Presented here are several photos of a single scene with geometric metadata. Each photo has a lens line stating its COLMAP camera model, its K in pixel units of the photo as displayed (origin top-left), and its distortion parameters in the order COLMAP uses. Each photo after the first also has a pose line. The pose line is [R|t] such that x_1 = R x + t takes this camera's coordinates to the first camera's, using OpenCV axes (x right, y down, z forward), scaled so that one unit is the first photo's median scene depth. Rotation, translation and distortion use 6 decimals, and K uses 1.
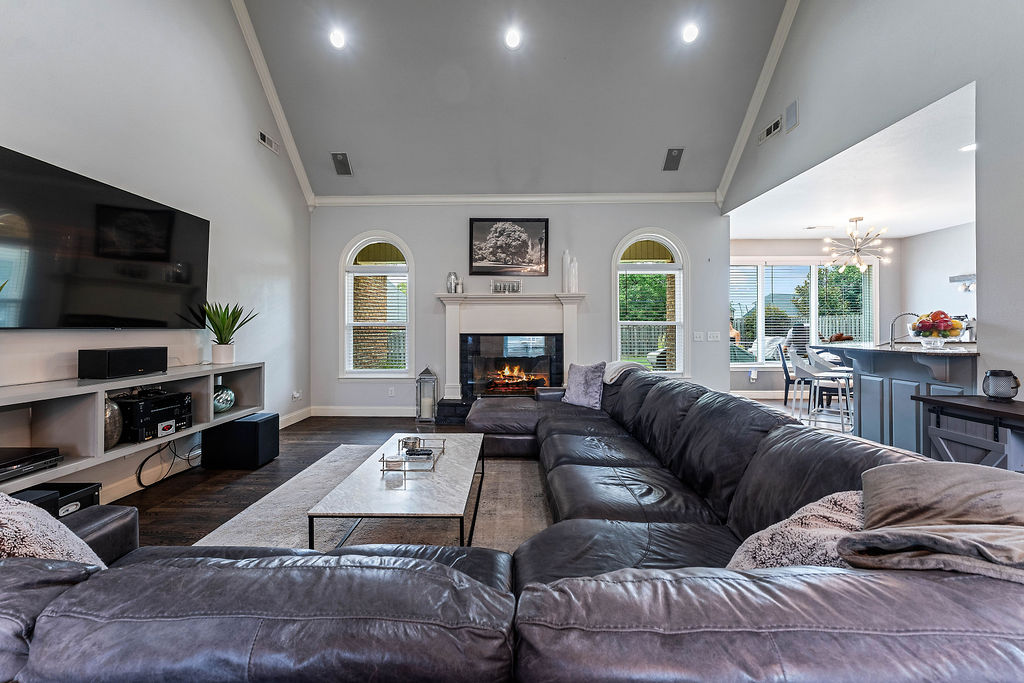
lens RADIAL K [[417.2, 0, 506.3], [0, 417.2, 332.2], [0, 0, 1]] dist [-0.000386, -0.000625]
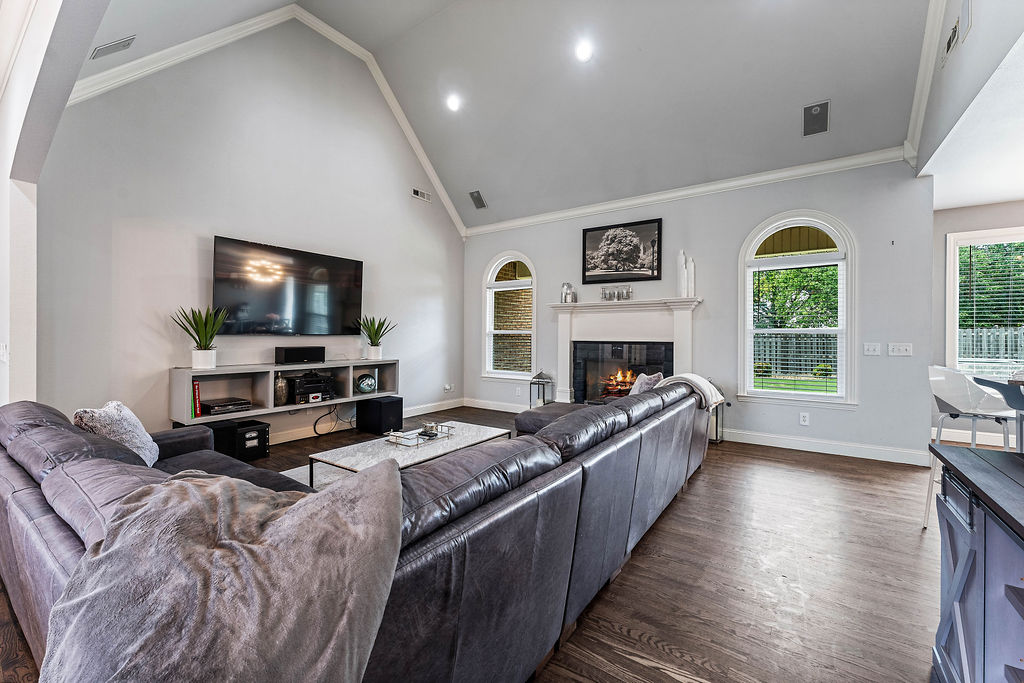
lens RADIAL K [[417.2, 0, 509.7], [0, 417.2, 337.7], [0, 0, 1]] dist [-0.000386, -0.000625]
pose [[0.832986, 0.008760, -0.553225, 0.338414], [-0.011336, 0.999935, -0.001234, -0.001867], [0.553178, 0.007299, 0.833031, 0.043443]]
